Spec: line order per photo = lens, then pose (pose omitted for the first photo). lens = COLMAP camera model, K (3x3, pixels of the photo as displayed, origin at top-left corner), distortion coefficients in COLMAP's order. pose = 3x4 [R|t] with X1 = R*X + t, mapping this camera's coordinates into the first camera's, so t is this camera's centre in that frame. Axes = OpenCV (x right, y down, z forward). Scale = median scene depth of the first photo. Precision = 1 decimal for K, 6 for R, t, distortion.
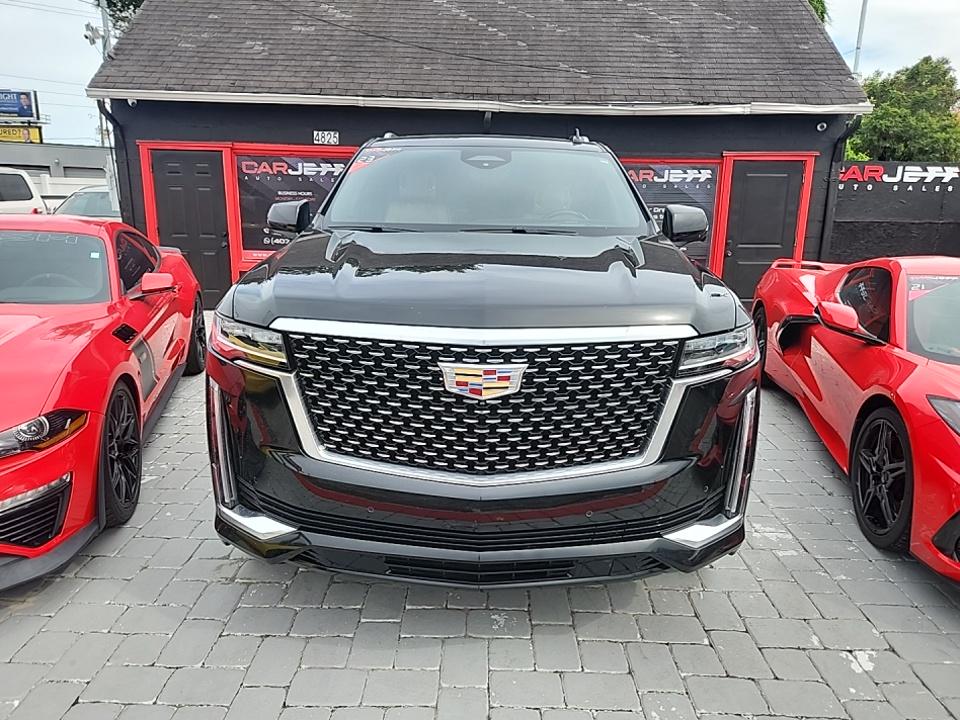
lens RADIAL K [[644.9, 0, 480.3], [0, 644.9, 345.9], [0, 0, 1]] dist [0.065857, -0.051433]
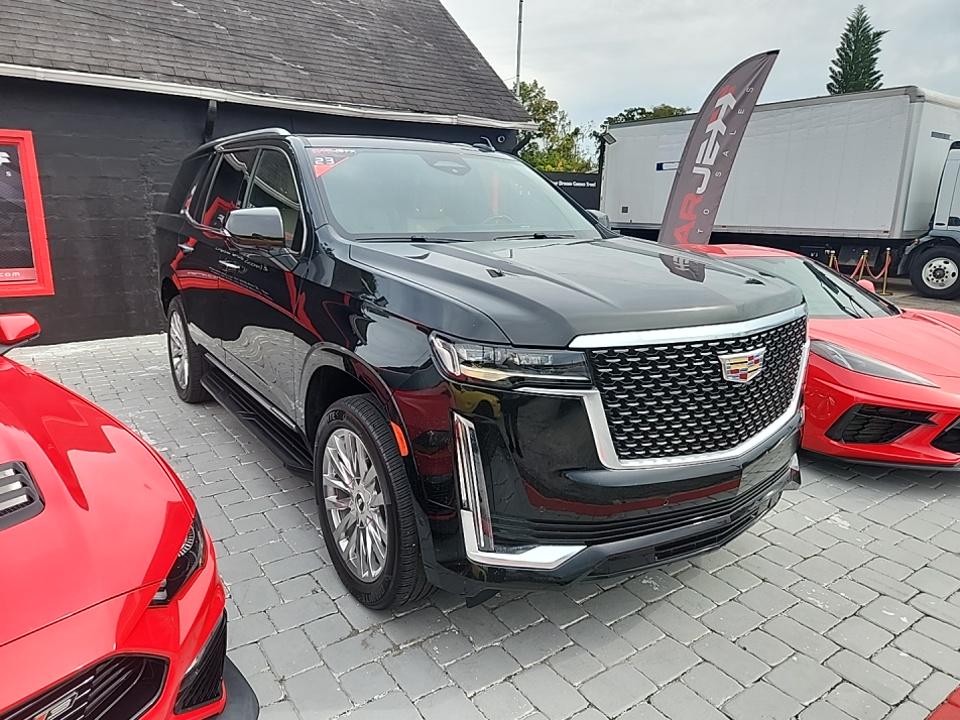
lens RADIAL K [[644.9, 0, 480.3], [0, 644.9, 345.9], [0, 0, 1]] dist [0.065857, -0.051433]
pose [[0.816855, -0.130662, 0.561850, -0.923816], [0.127123, 0.990838, 0.045606, -0.086096], [-0.562661, 0.034171, 0.825981, 0.258417]]
